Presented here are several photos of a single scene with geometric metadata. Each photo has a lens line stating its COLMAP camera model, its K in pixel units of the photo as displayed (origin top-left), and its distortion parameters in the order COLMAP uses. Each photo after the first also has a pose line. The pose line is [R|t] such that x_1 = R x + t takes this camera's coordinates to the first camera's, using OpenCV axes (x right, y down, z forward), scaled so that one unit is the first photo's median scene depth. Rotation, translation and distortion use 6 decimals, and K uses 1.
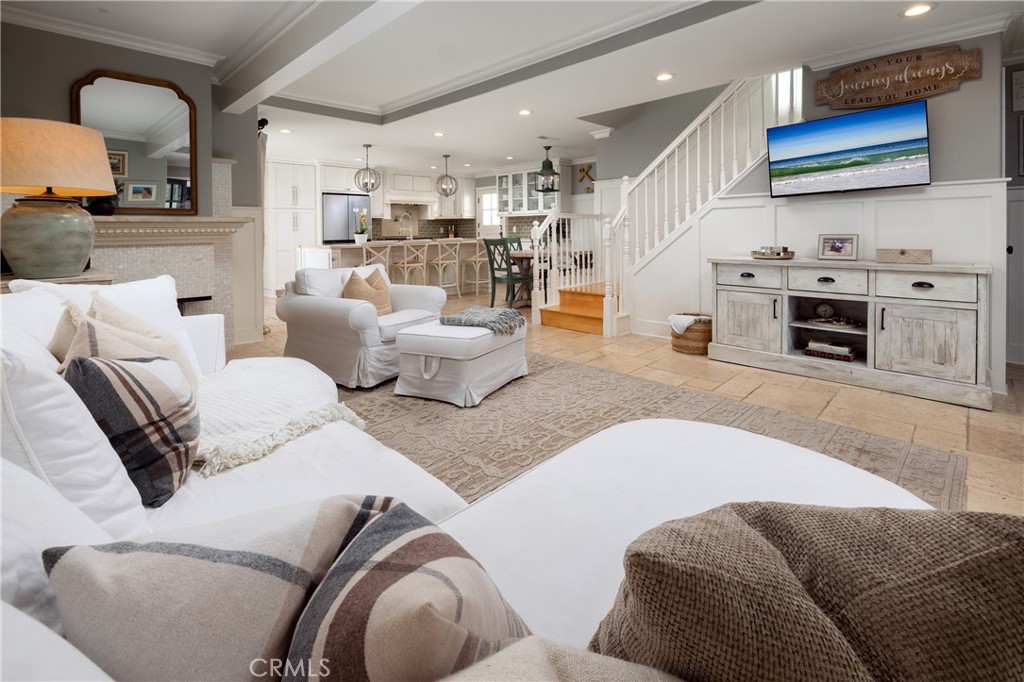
lens RADIAL K [[471.9, 0, 510.0], [0, 471.9, 238.6], [0, 0, 1]] dist [-0.001098, 0.000298]
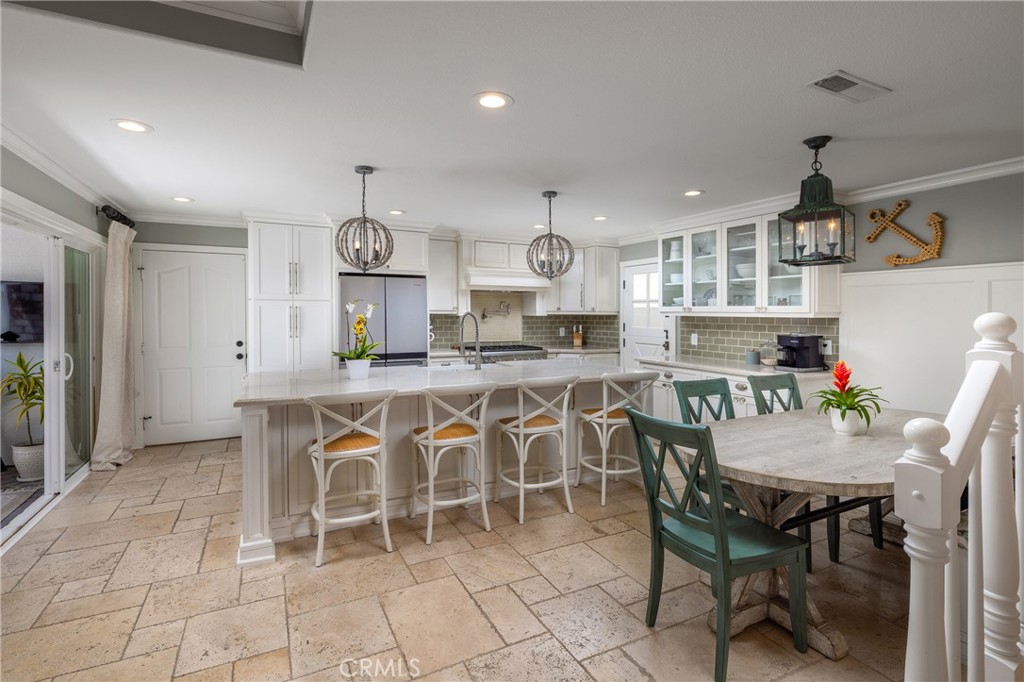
lens RADIAL K [[479.6, 0, 511.7], [0, 479.6, 316.4], [0, 0, 1]] dist [-0.002035, -0.000073]
pose [[0.952956, 0.020491, -0.302415, -0.056523], [-0.021672, 0.999765, -0.000551, -0.103630], [0.302332, 0.007079, 0.953176, 1.105642]]
